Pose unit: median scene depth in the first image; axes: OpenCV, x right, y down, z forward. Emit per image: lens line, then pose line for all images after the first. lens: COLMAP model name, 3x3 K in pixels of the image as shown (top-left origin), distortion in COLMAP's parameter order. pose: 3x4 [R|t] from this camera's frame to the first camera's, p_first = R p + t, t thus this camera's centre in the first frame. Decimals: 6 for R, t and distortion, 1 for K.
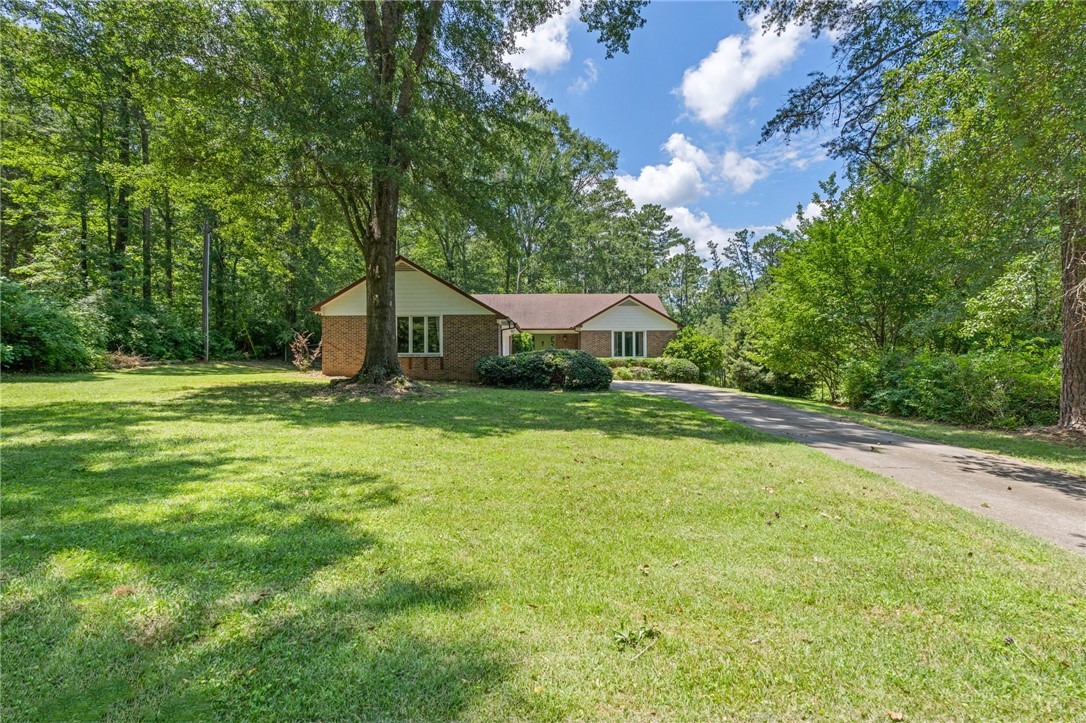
lens RADIAL K [[474.5, 0, 544.7], [0, 474.5, 359.7], [0, 0, 1]] dist [-0.004729, 0.000057]
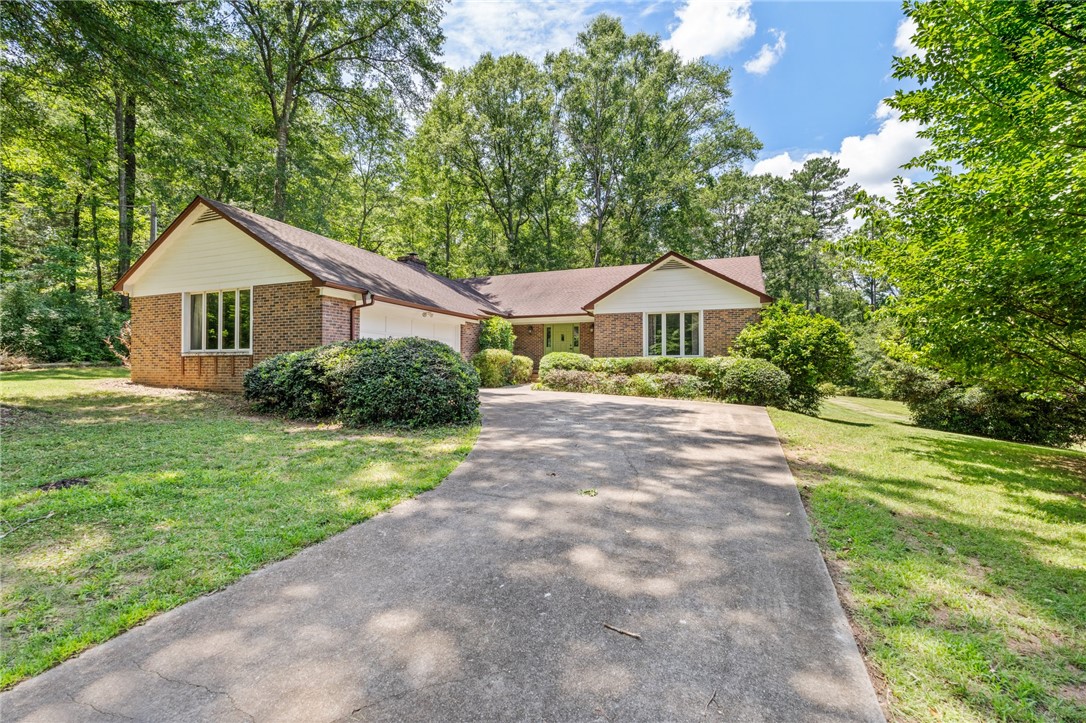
lens RADIAL K [[474.5, 0, 540.8], [0, 474.5, 364.2], [0, 0, 1]] dist [-0.004729, 0.000057]
pose [[0.934509, 0.000850, -0.355939, 0.245572], [-0.000287, 0.999999, 0.001635, 0.003346], [0.355940, -0.001426, 0.934508, 0.408140]]
